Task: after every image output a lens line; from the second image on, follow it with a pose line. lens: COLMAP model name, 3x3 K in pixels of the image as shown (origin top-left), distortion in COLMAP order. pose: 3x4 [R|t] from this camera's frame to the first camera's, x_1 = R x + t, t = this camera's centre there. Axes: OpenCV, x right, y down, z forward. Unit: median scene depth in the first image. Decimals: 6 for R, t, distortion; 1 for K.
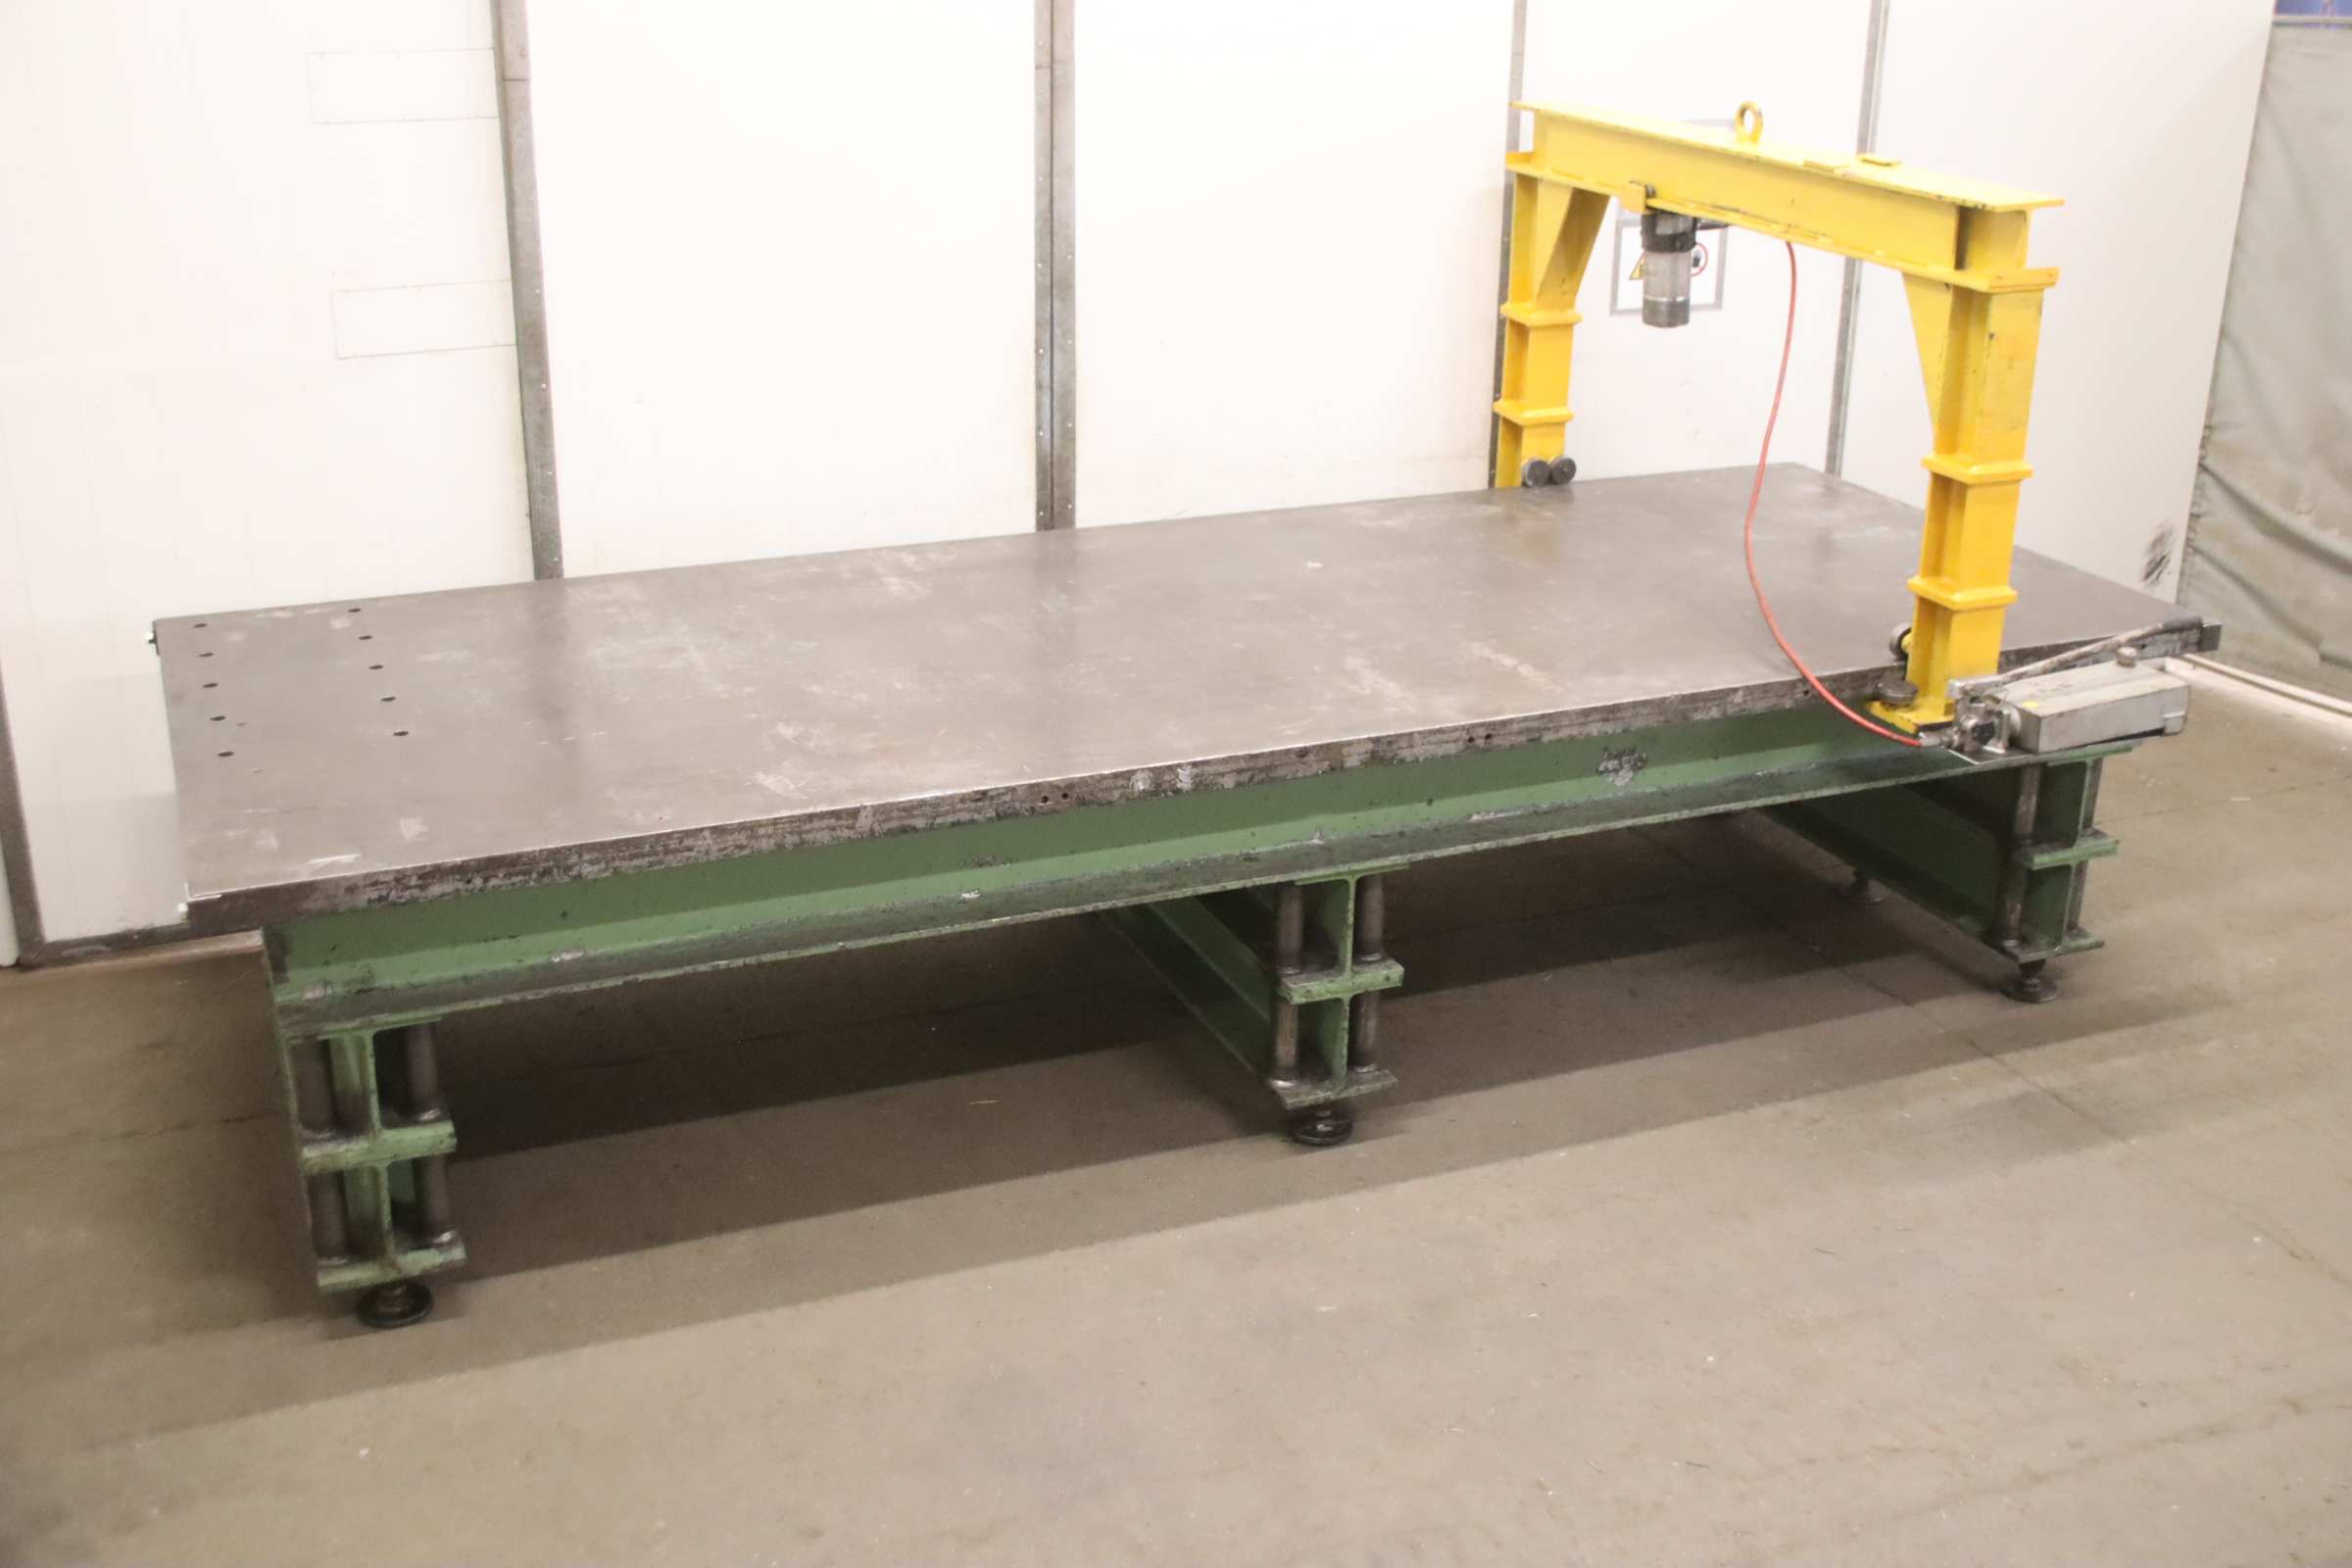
lens RADIAL K [[2525.2, 0, 1176.3], [0, 2525.2, 762.0], [0, 0, 1]] dist [-0.066841, 0.142890]
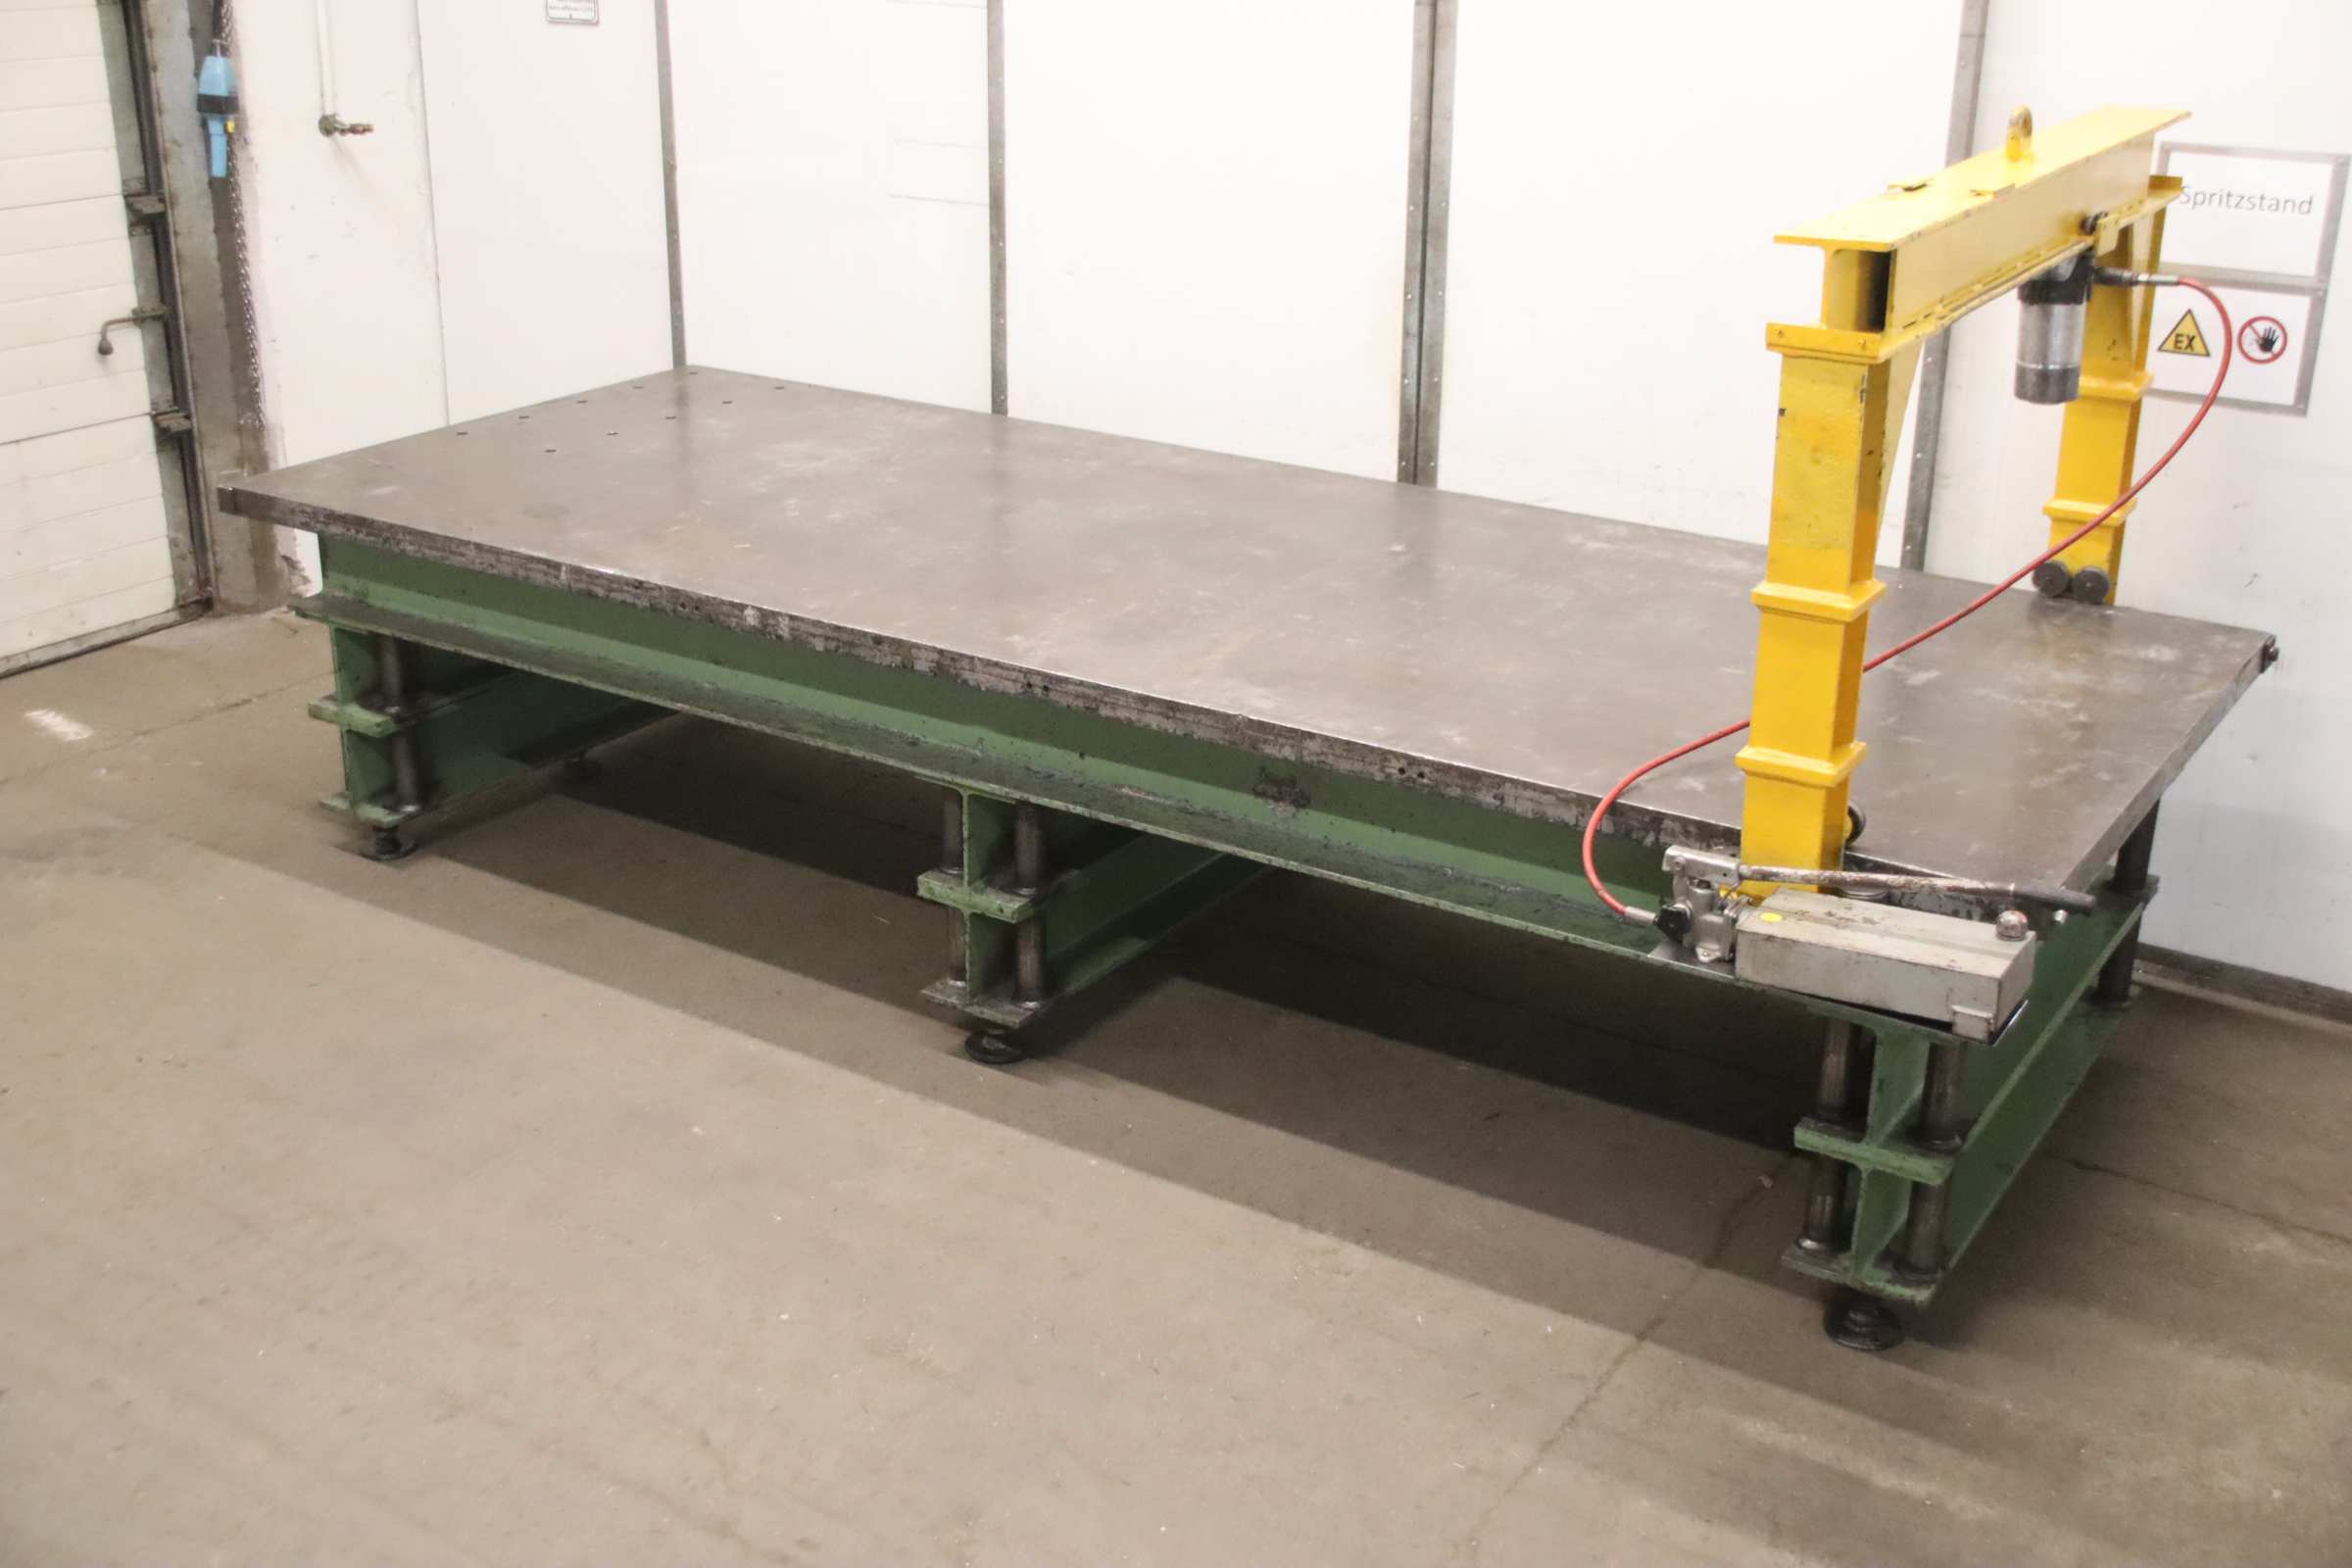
lens RADIAL K [[2594.1, 0, 1176.0], [0, 2594.1, 784.0], [0, 0, 1]] dist [-0.025029, 0.023707]
pose [[0.558206, 0.295160, -0.775427, 0.899310], [-0.291951, 0.944689, 0.149422, -0.133497], [0.776641, 0.142978, 0.613503, 0.420733]]
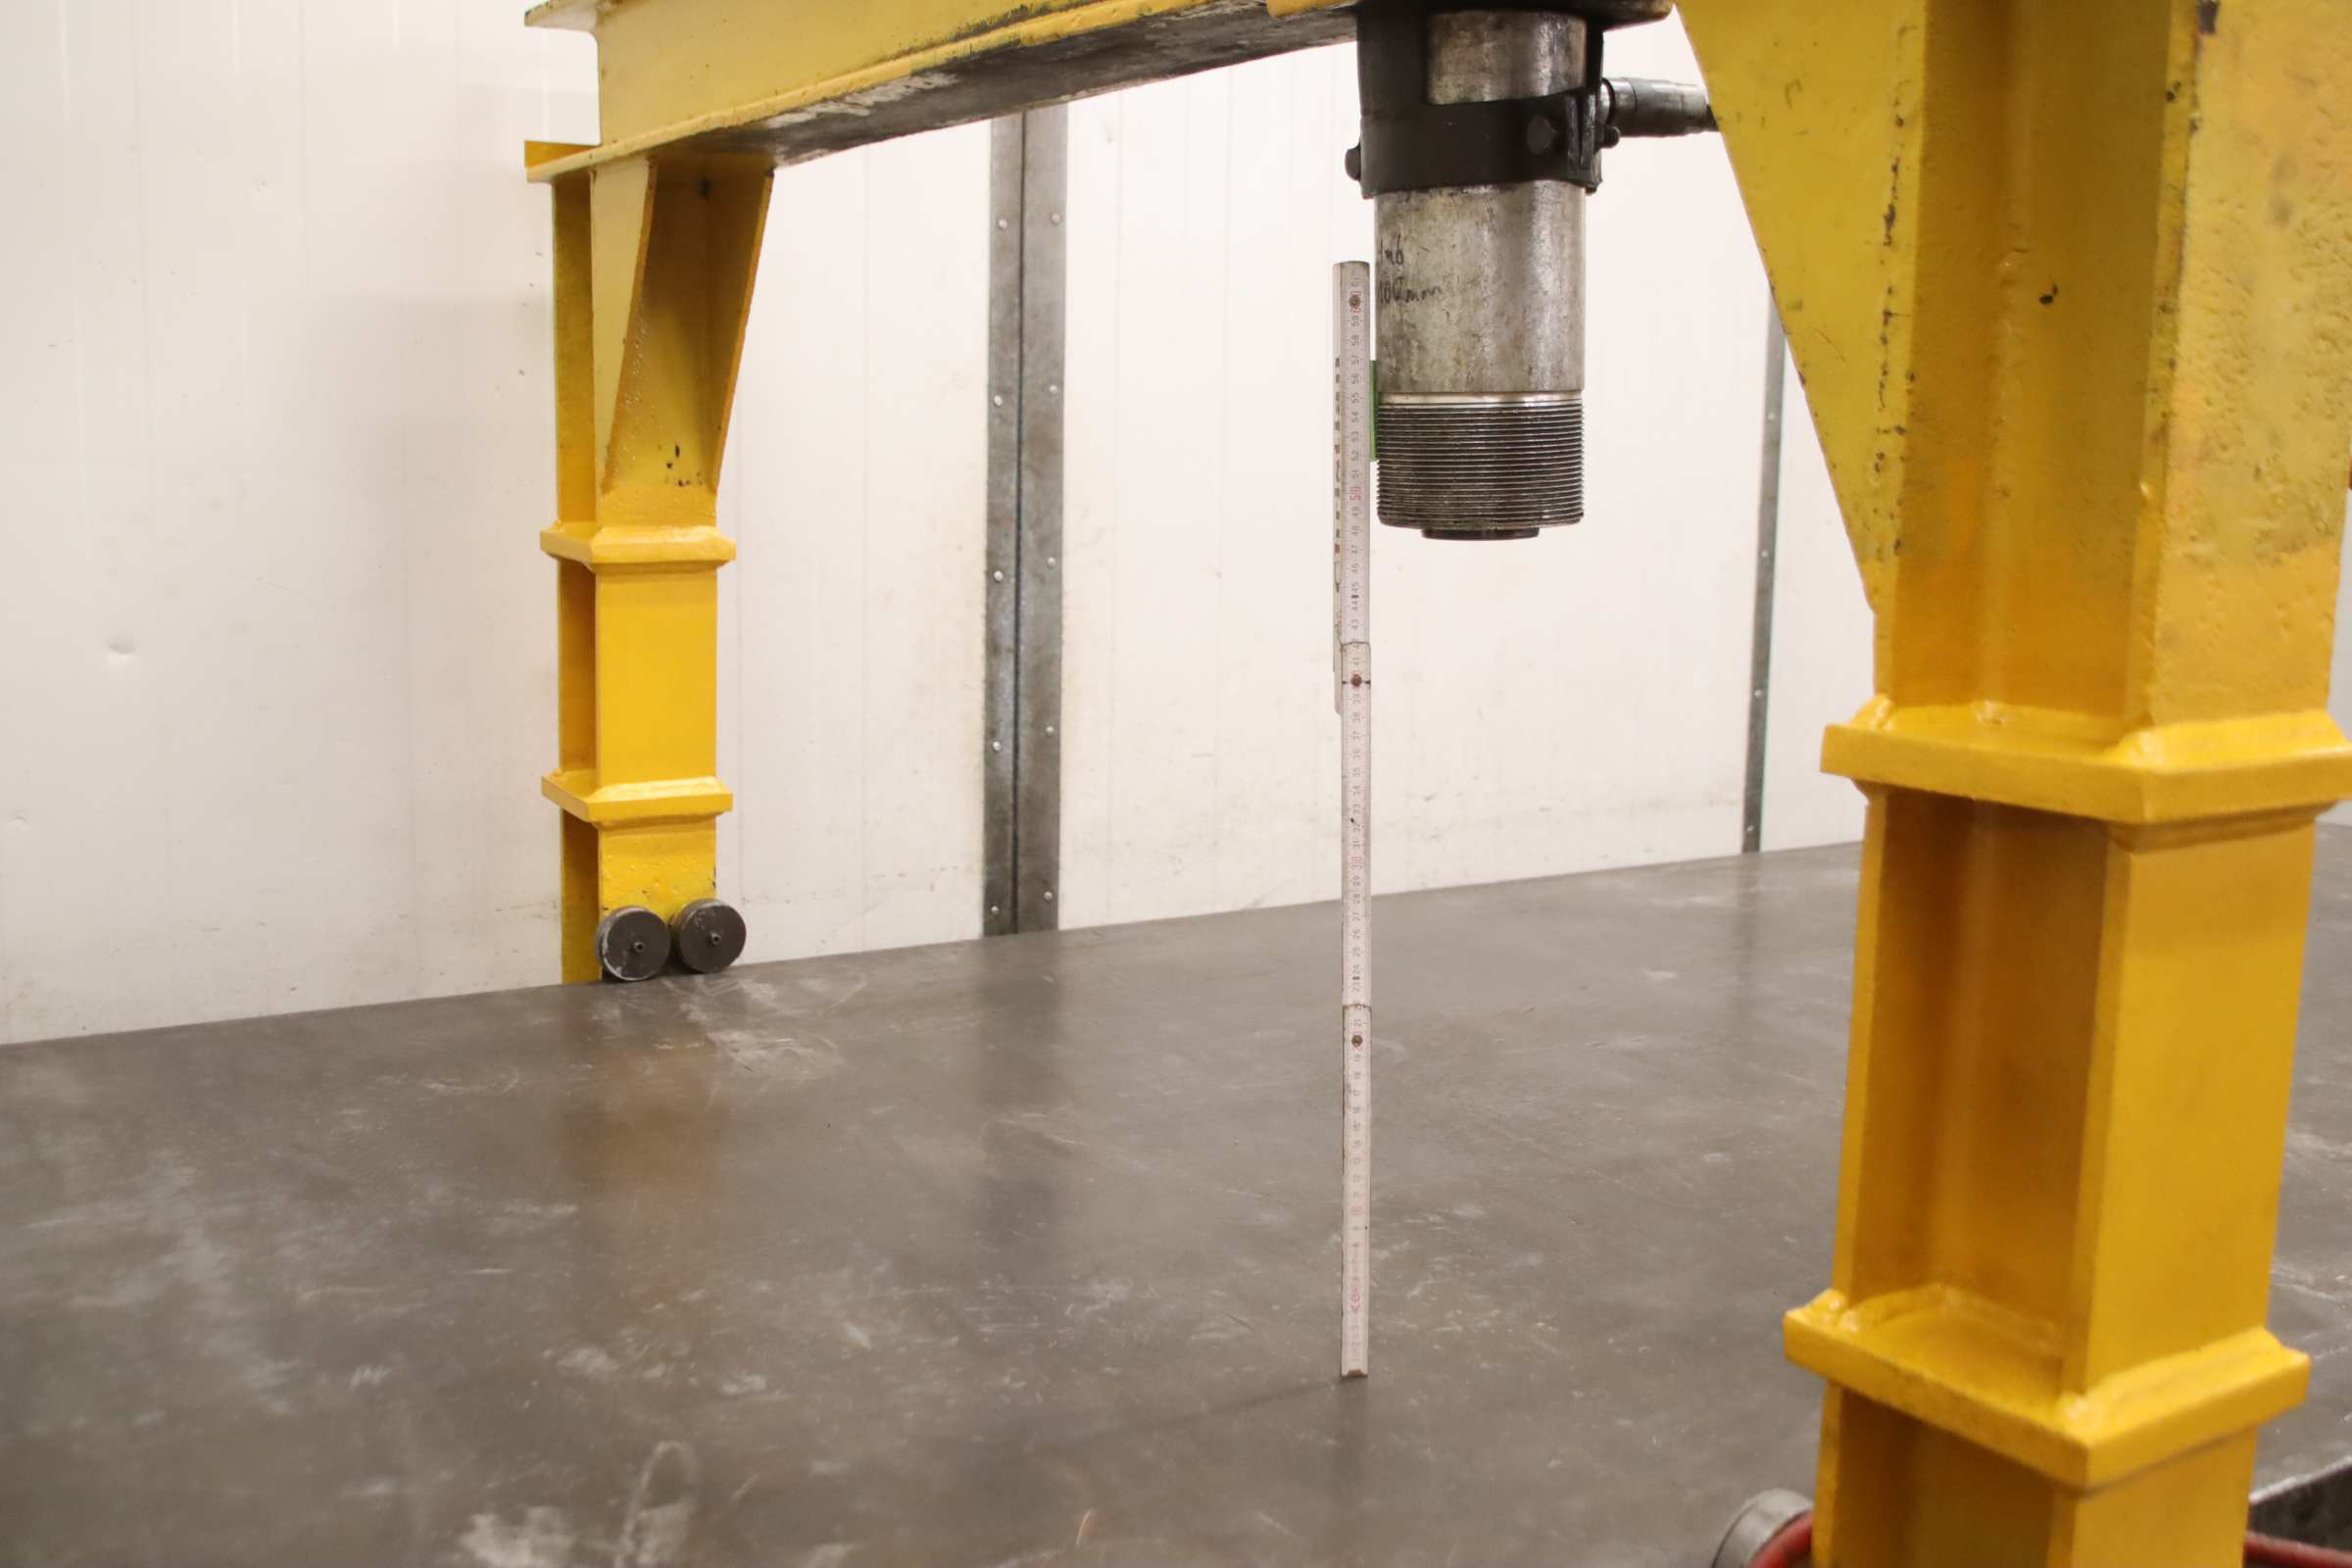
lens RADIAL K [[2331.1, 0, 1176.0], [0, 2331.1, 784.0], [0, 0, 1]] dist [-0.123120, 0.166489]
pose [[0.986771, -0.020194, 0.160857, -0.114859], [0.052748, 0.978215, -0.200779, -0.037104], [-0.153299, 0.206607, 0.966340, 0.695647]]
